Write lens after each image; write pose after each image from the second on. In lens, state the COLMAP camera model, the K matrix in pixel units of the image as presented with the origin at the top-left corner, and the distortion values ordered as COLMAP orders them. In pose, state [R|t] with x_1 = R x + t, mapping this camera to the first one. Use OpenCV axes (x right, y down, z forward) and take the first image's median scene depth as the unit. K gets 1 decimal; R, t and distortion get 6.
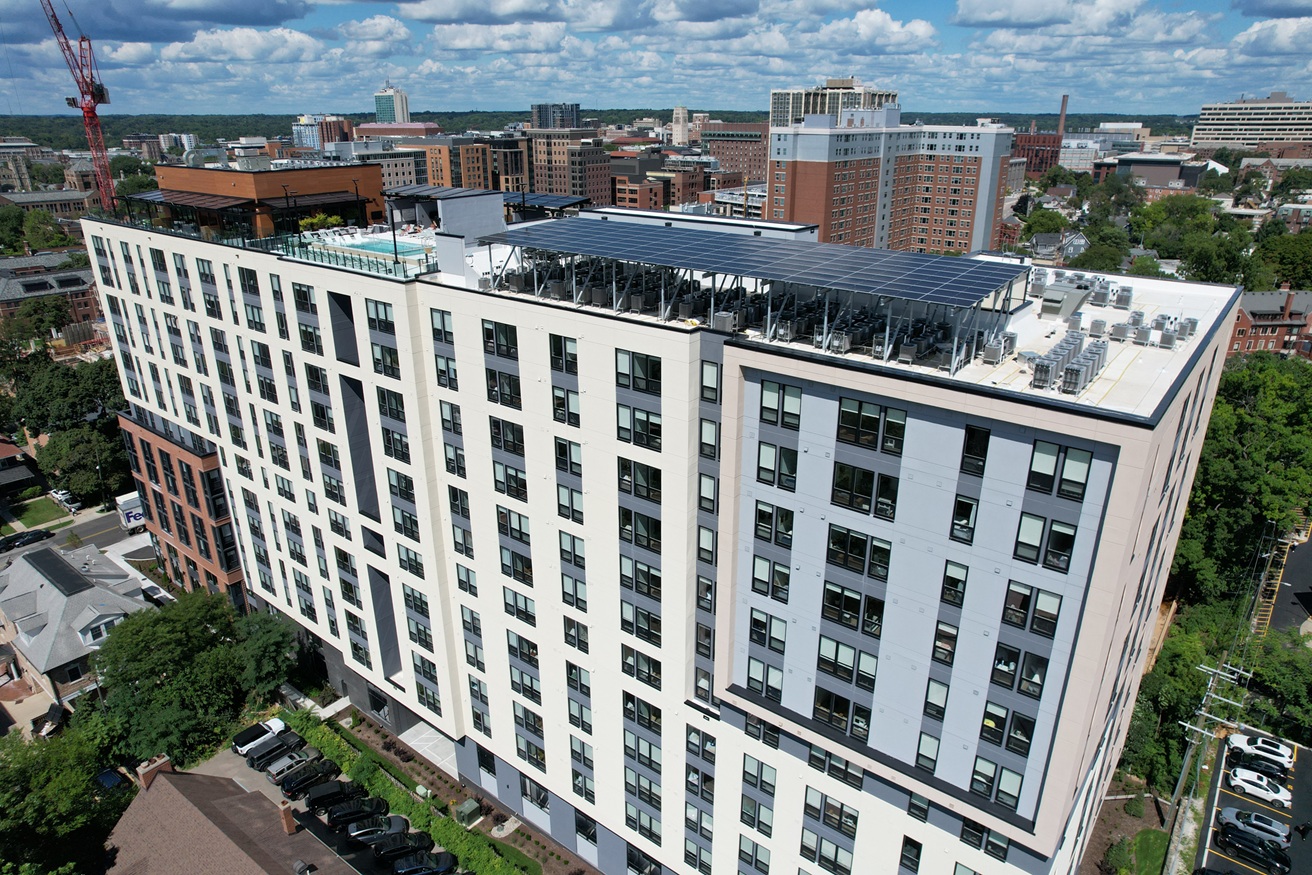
lens RADIAL K [[843.7, 0, 653.7], [0, 843.7, 440.8], [0, 0, 1]] dist [-0.060229, 0.050452]
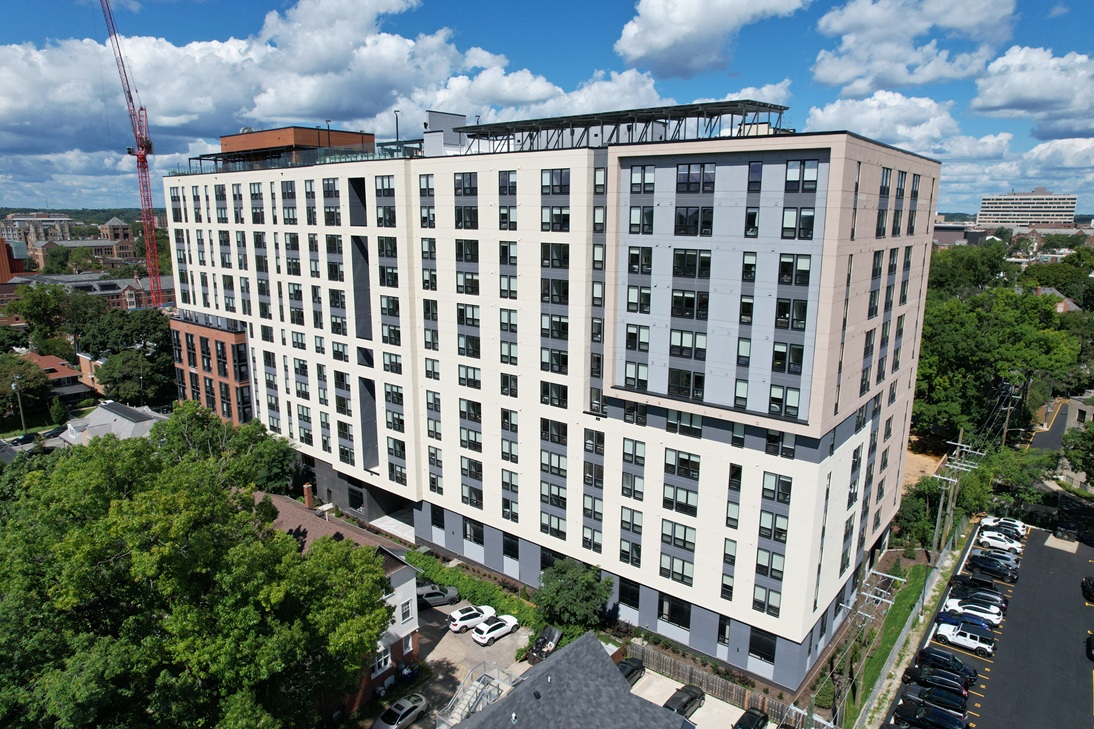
lens RADIAL K [[703.5, 0, 544.9], [0, 703.5, 367.7], [0, 0, 1]] dist [-0.060229, 0.050452]
pose [[0.999930, 0.008589, -0.008183, -0.018805], [-0.009765, 0.987623, -0.156543, 0.371841], [0.006737, 0.156612, 0.987637, -0.209314]]
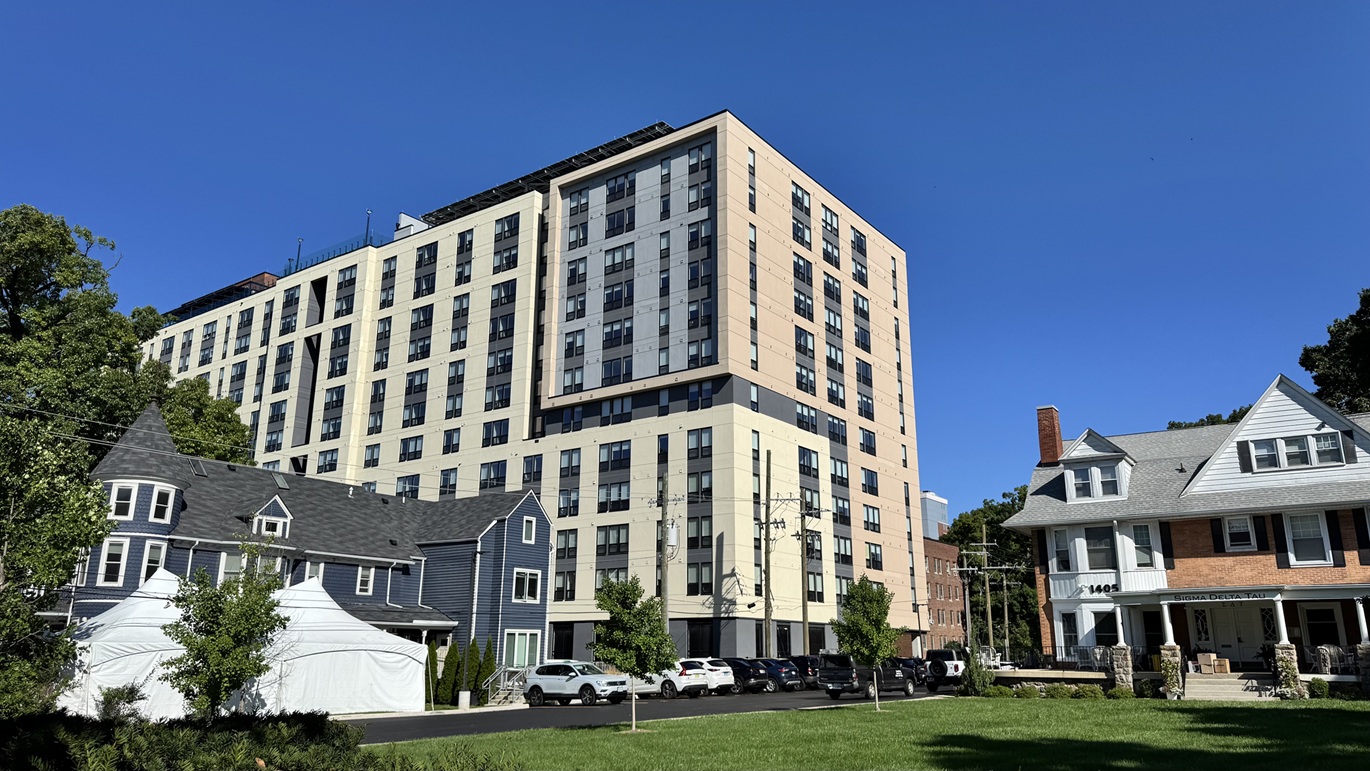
lens RADIAL K [[984.2, 0, 691.2], [0, 984.2, 383.5], [0, 0, 1]] dist [0.068456, -0.001239]
pose [[0.999284, 0.015085, 0.034708, 0.220070], [0.009066, 0.794996, -0.606547, 1.054253], [-0.036742, 0.606427, 0.794290, -0.299350]]
